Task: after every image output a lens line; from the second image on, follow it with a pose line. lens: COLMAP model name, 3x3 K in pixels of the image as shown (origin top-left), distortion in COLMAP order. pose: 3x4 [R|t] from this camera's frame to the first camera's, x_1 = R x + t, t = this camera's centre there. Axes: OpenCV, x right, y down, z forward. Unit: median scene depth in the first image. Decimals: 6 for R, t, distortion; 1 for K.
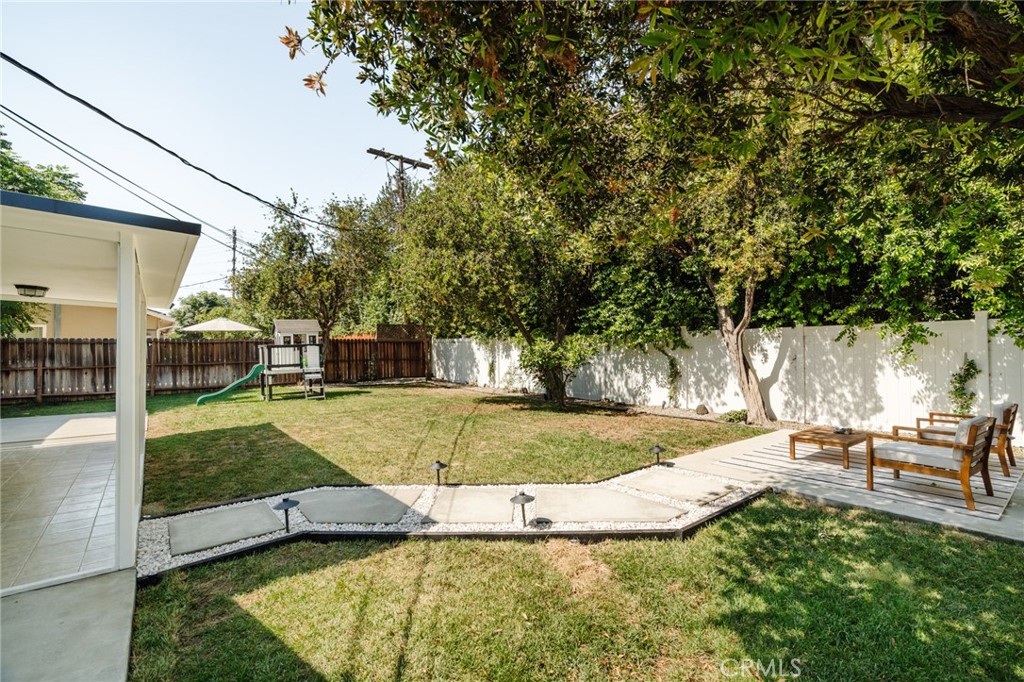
lens RADIAL K [[445.7, 0, 512.0], [0, 445.7, 341.0], [0, 0, 1]] dist [-0.003005, -0.000354]
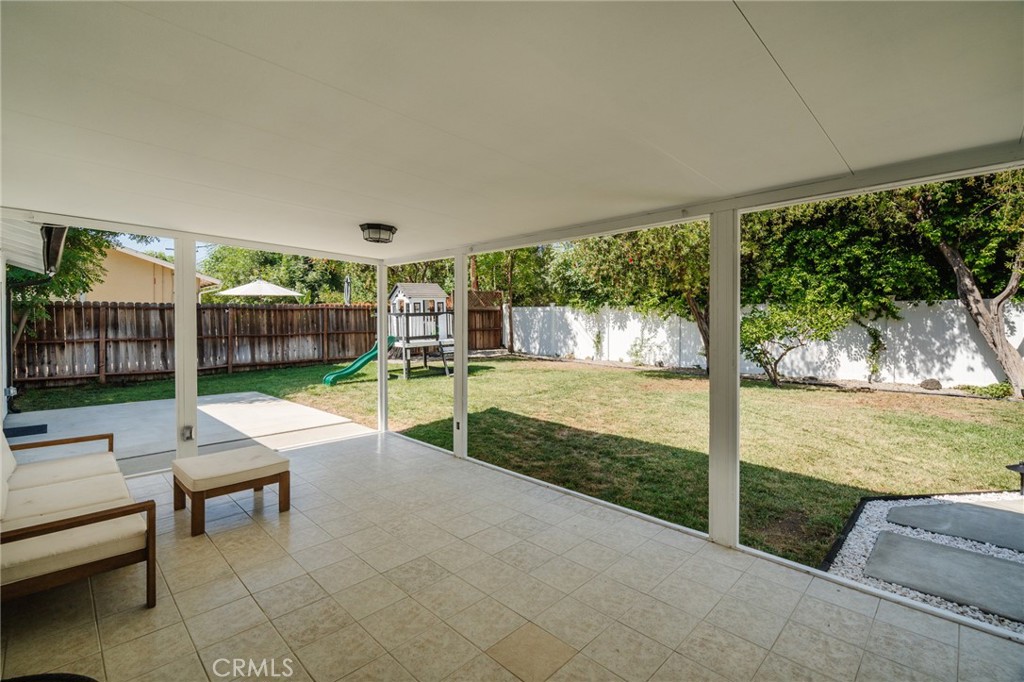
lens RADIAL K [[454.6, 0, 511.3], [0, 454.6, 327.8], [0, 0, 1]] dist [0.001611, 0.000236]
pose [[0.994204, 0.004111, 0.107432, -0.442201], [-0.008124, 0.999285, 0.036938, 0.004348], [-0.107203, -0.037597, 0.993526, 0.123767]]
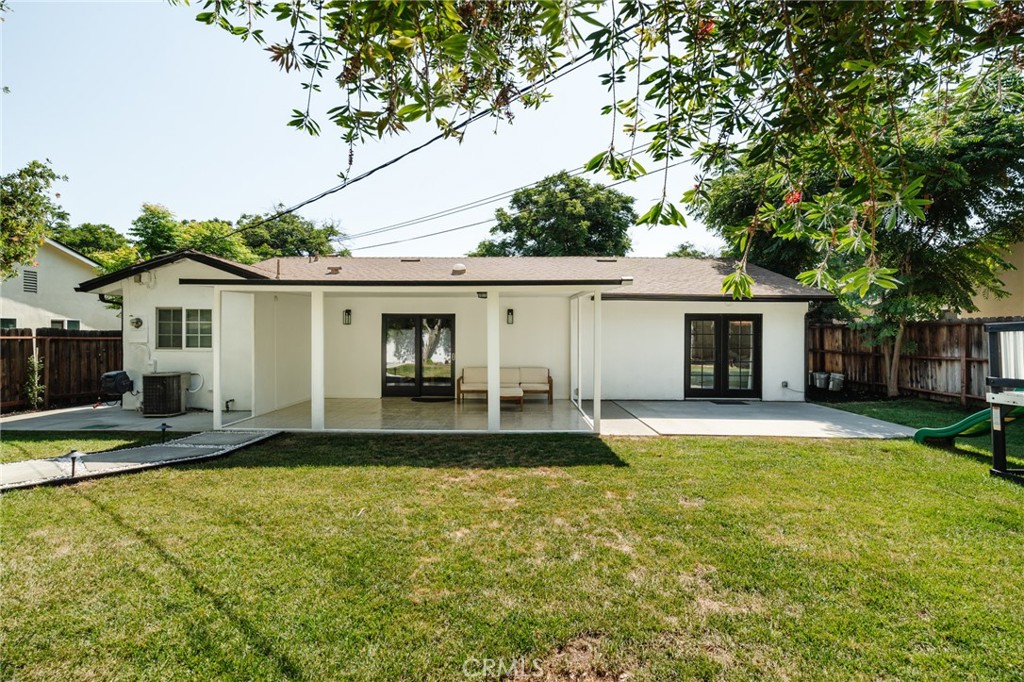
lens RADIAL K [[445.7, 0, 512.0], [0, 445.7, 341.0], [0, 0, 1]] dist [-0.003005, -0.000354]
pose [[-0.644533, 0.014641, -0.764436, -0.015567], [0.020147, 0.999795, 0.002162, 0.015551], [0.764311, -0.014008, -0.644695, 0.932231]]
